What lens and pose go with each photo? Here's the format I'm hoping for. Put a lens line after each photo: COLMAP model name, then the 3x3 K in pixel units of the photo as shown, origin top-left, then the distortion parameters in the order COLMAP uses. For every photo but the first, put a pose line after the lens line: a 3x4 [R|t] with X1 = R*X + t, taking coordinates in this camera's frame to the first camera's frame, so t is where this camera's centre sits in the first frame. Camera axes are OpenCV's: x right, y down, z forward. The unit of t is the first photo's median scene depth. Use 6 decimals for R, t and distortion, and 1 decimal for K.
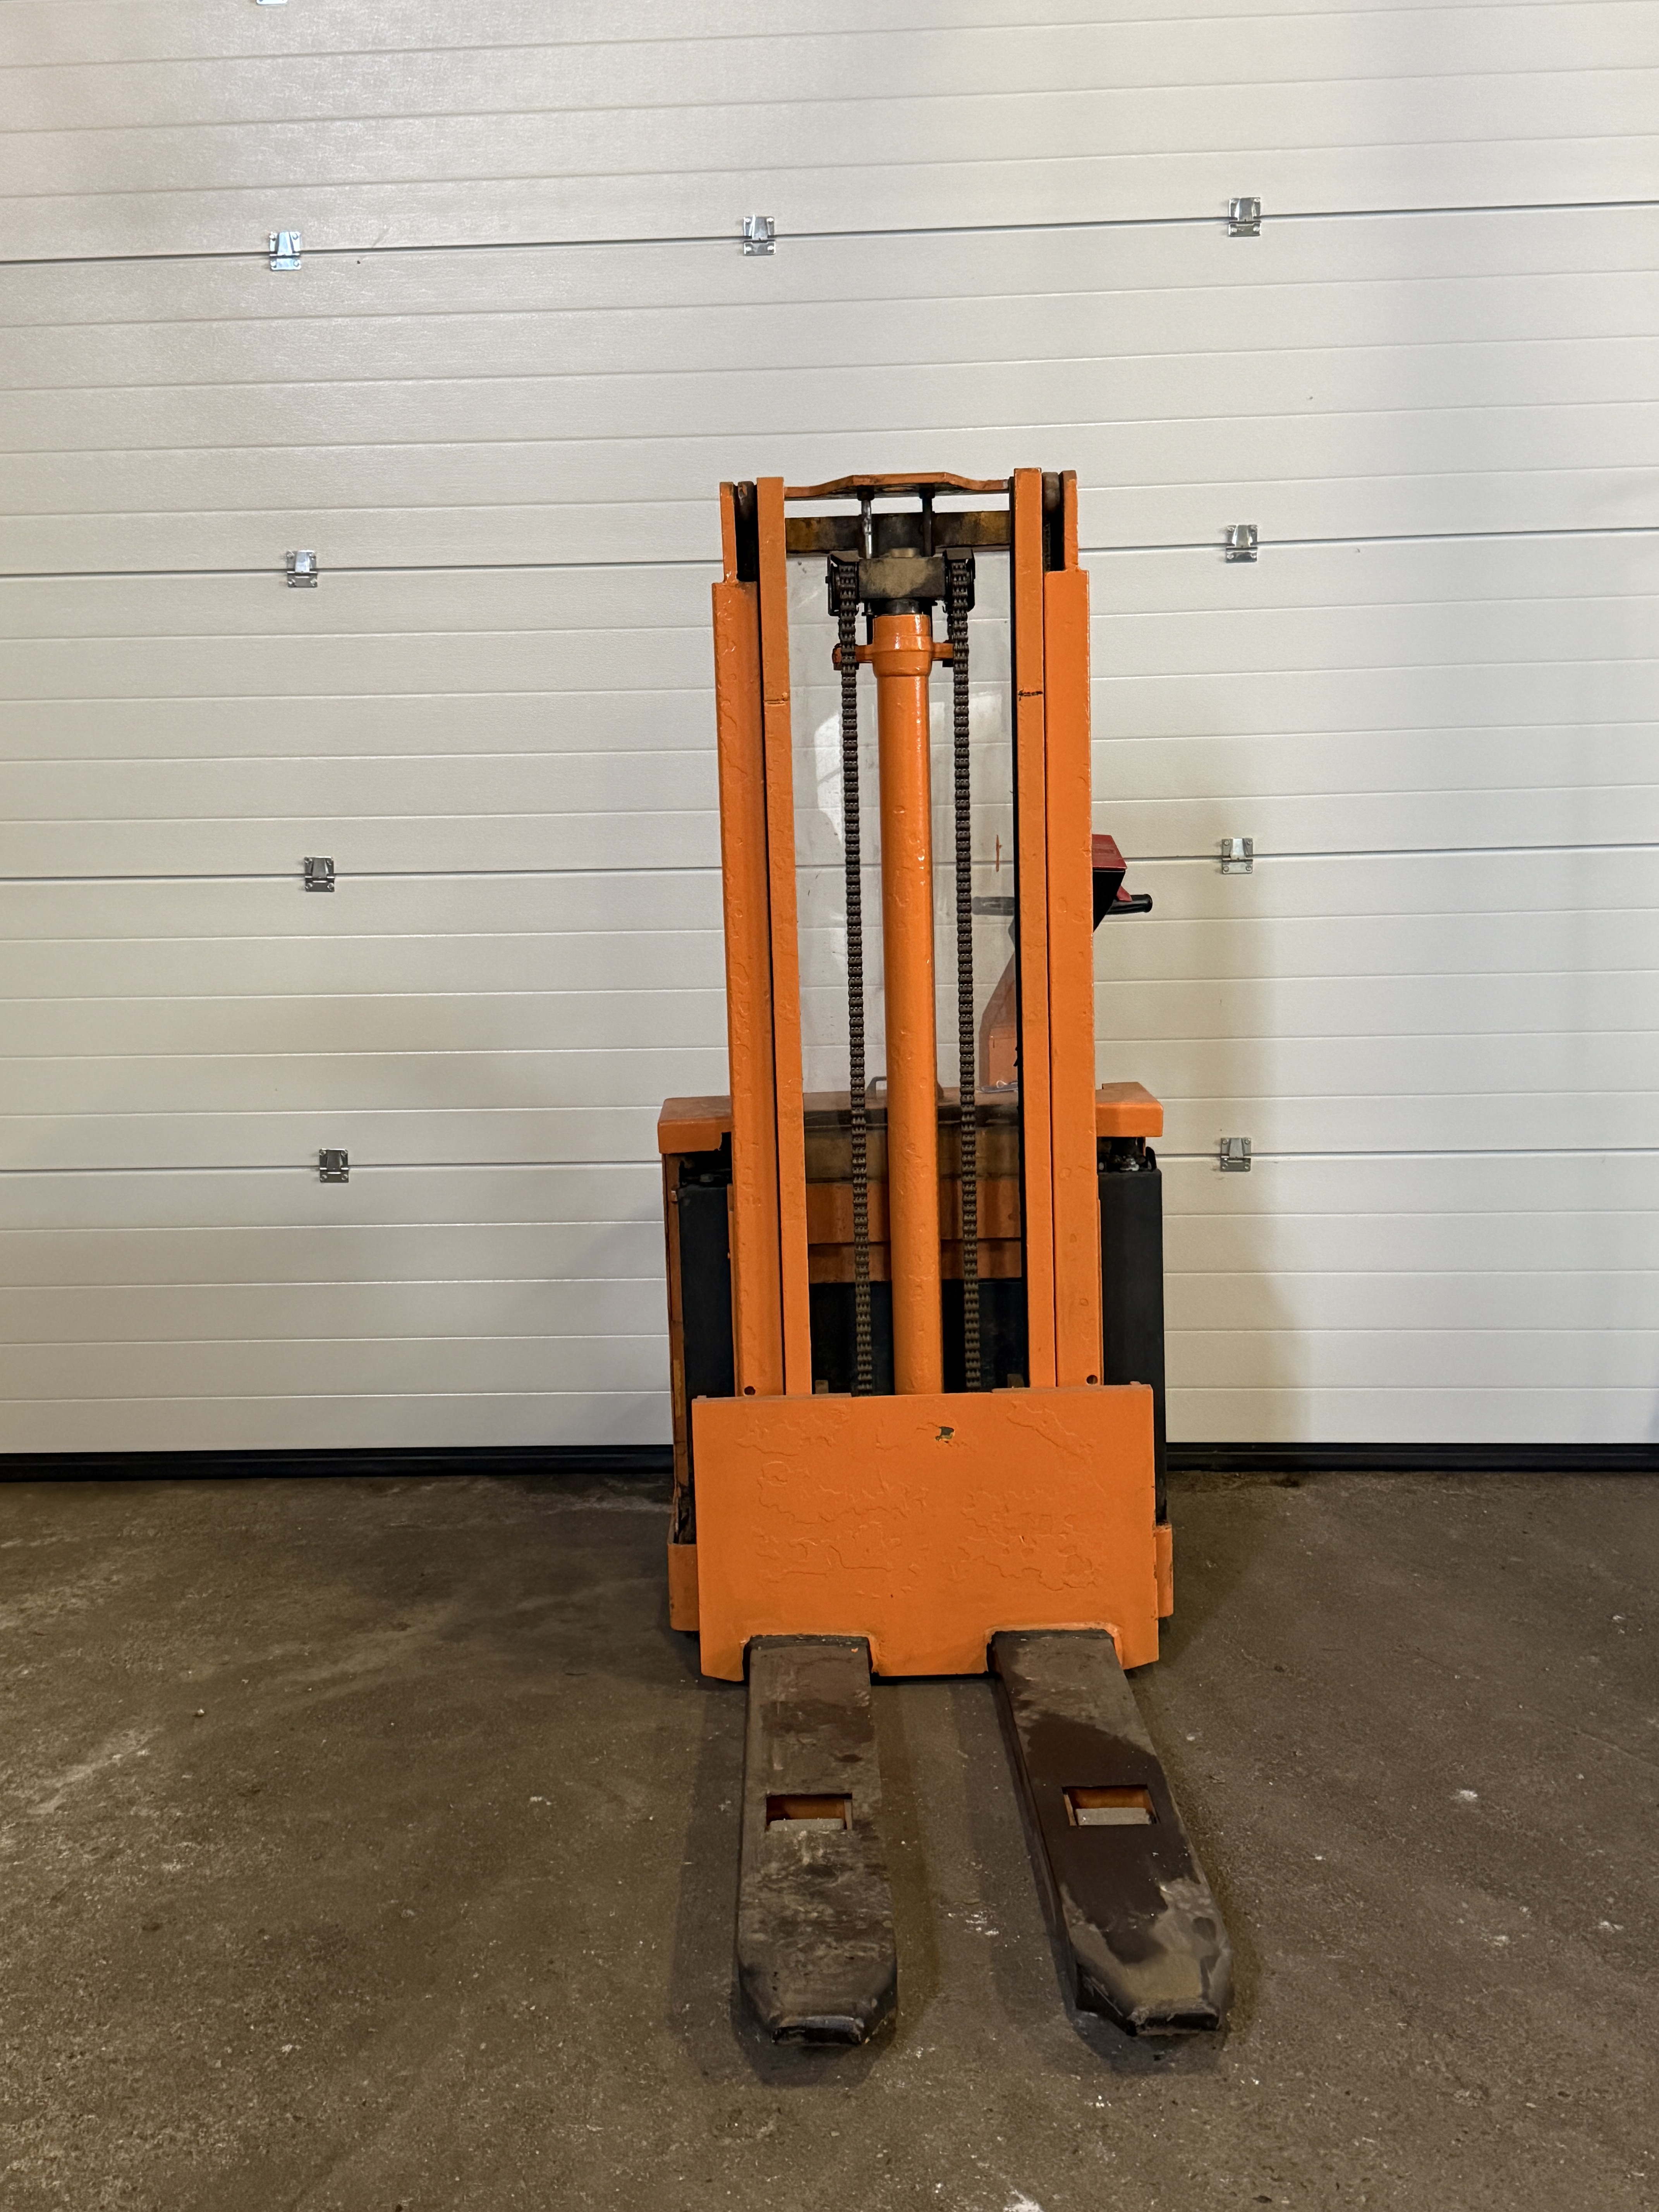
lens RADIAL K [[2305.6, 0, 812.9], [0, 2305.6, 1109.6], [0, 0, 1]] dist [0.170628, -0.419306]
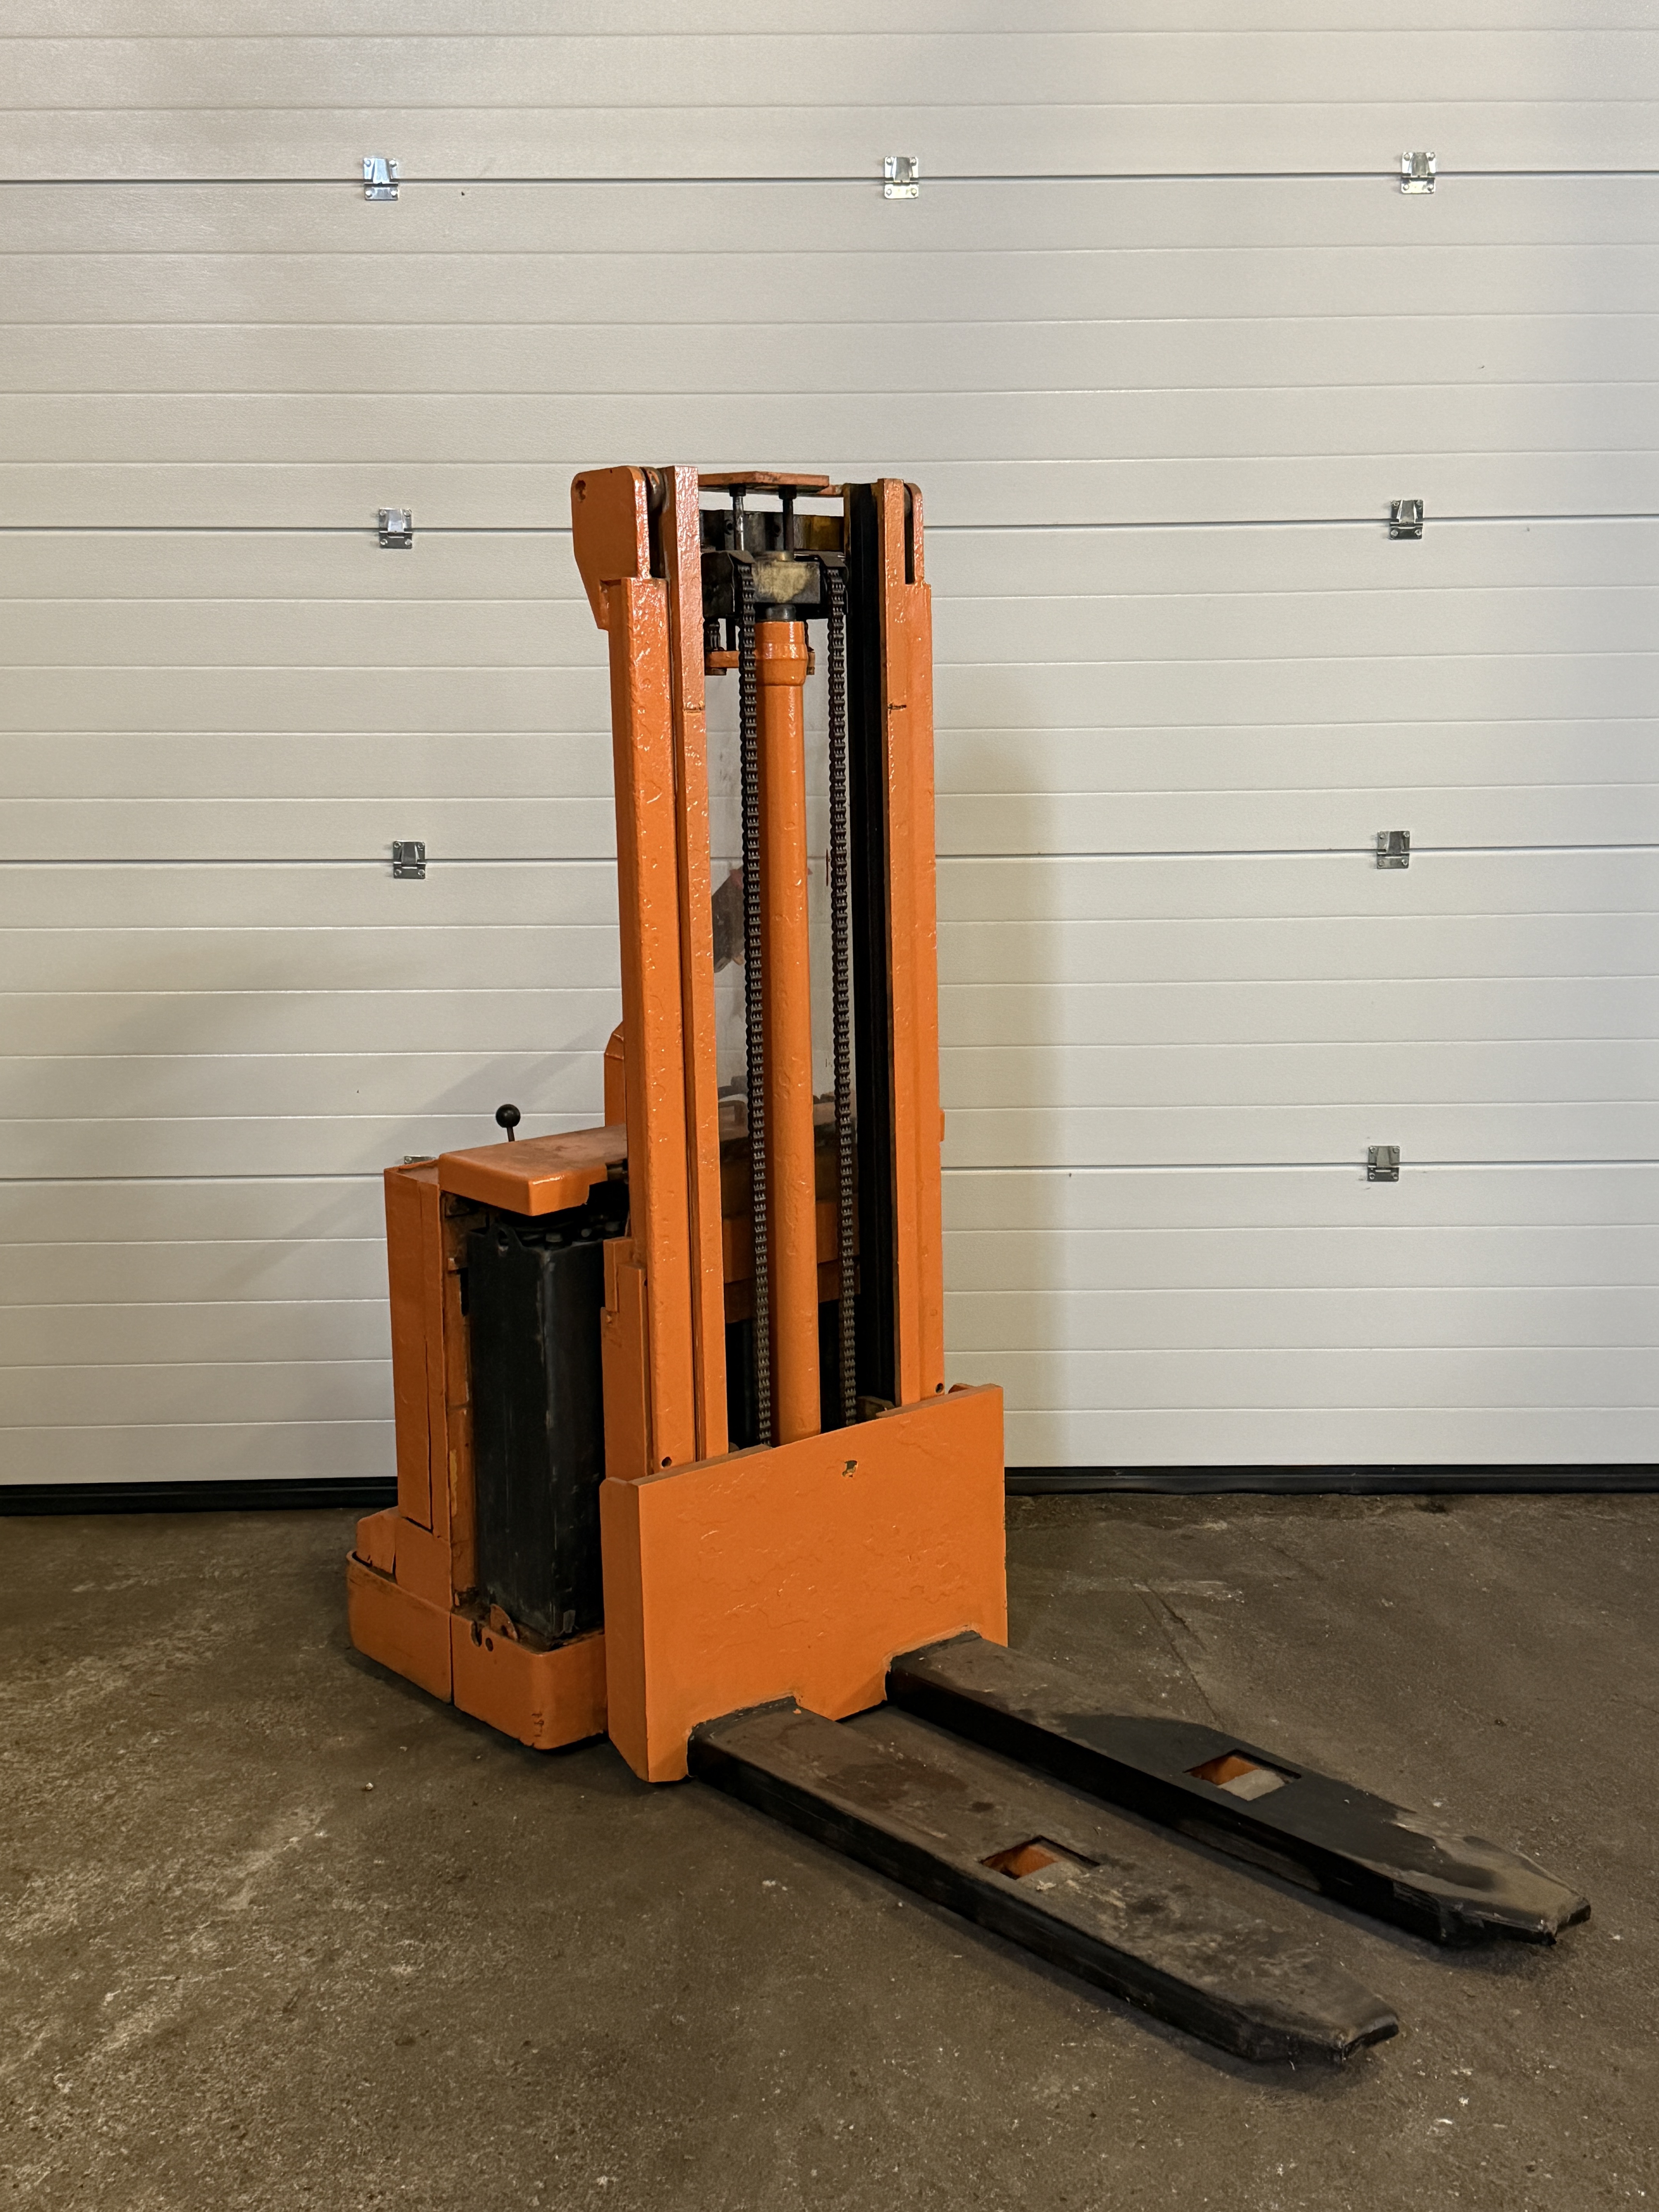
lens RADIAL K [[2442.9, 0, 829.5], [0, 2442.9, 1106.0], [0, 0, 1]] dist [0.210509, -0.545951]
pose [[0.997569, 0.002202, 0.069645, -0.154676], [-0.004038, 0.999648, 0.026220, -0.040521], [-0.069563, -0.026437, 0.997227, 0.012293]]
